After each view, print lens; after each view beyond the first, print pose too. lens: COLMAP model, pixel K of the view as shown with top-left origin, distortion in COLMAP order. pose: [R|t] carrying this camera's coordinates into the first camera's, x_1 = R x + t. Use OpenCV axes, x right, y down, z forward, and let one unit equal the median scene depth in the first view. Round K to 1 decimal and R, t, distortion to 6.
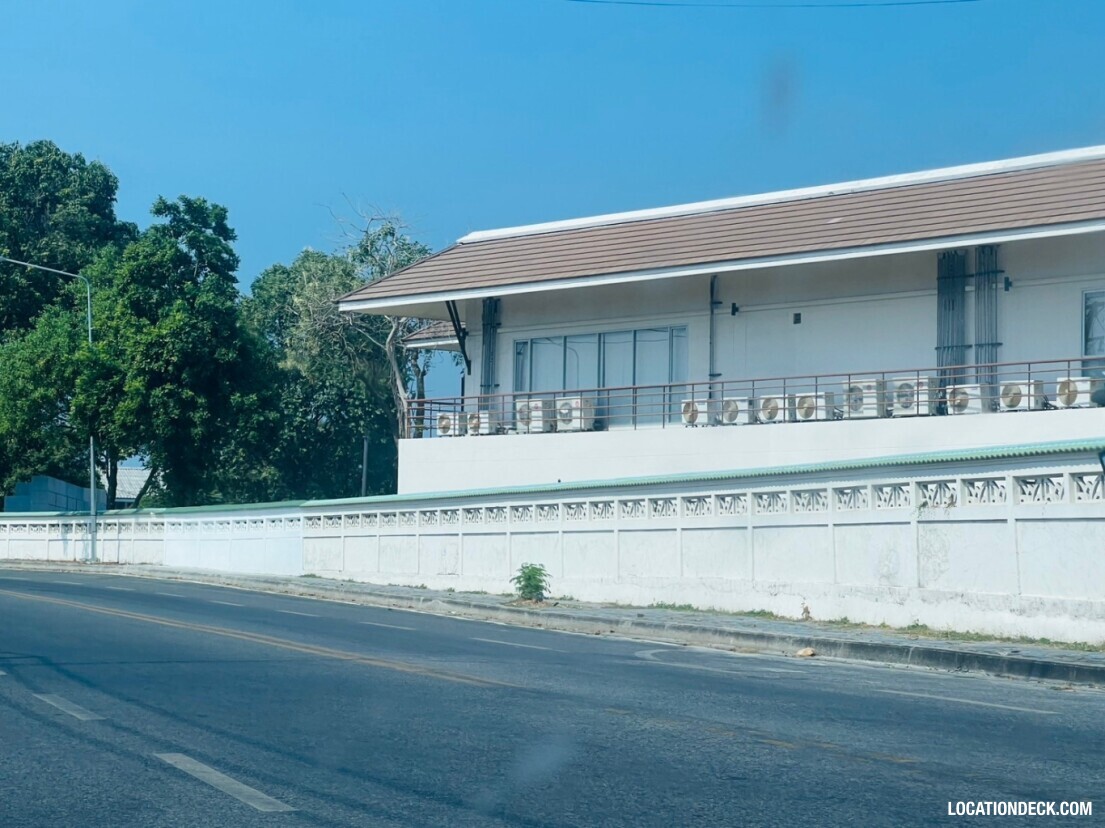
lens RADIAL K [[2128.3, 0, 550.5], [0, 2128.3, 411.0], [0, 0, 1]] dist [0.035385, 0.000000]
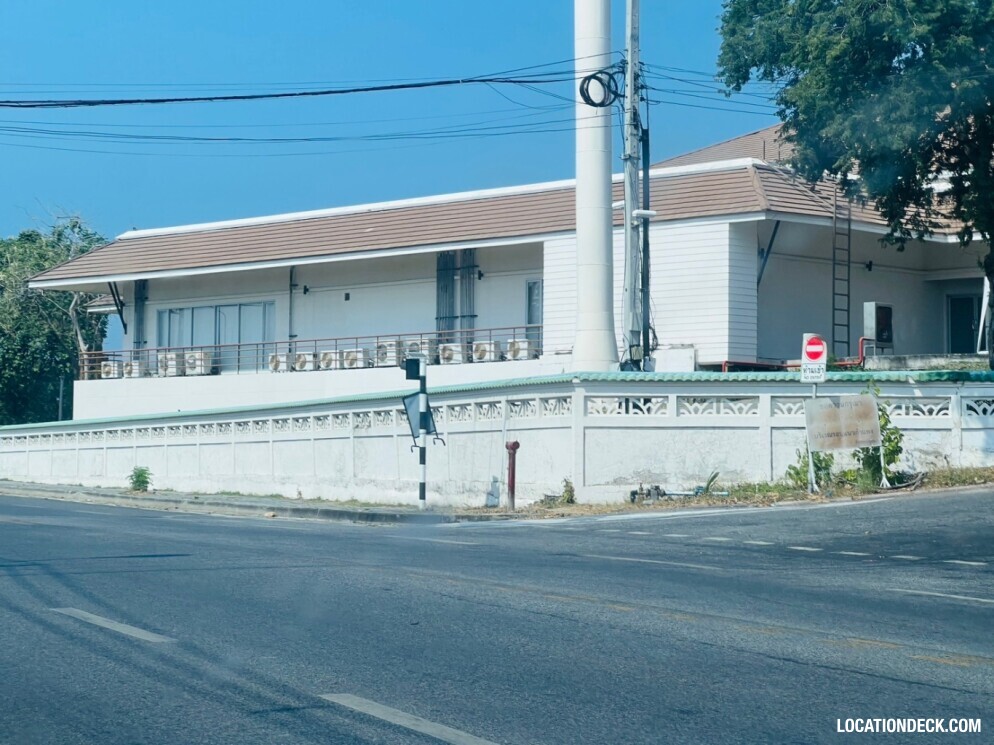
lens RADIAL K [[1914.5, 0, 497.6], [0, 1914.5, 378.6], [0, 0, 1]] dist [0.035385, 0.000000]
pose [[0.994513, -0.006587, 0.104409, 0.085221], [0.004410, 0.999768, 0.021067, -0.015716], [-0.104523, -0.020491, 0.994311, -0.319743]]
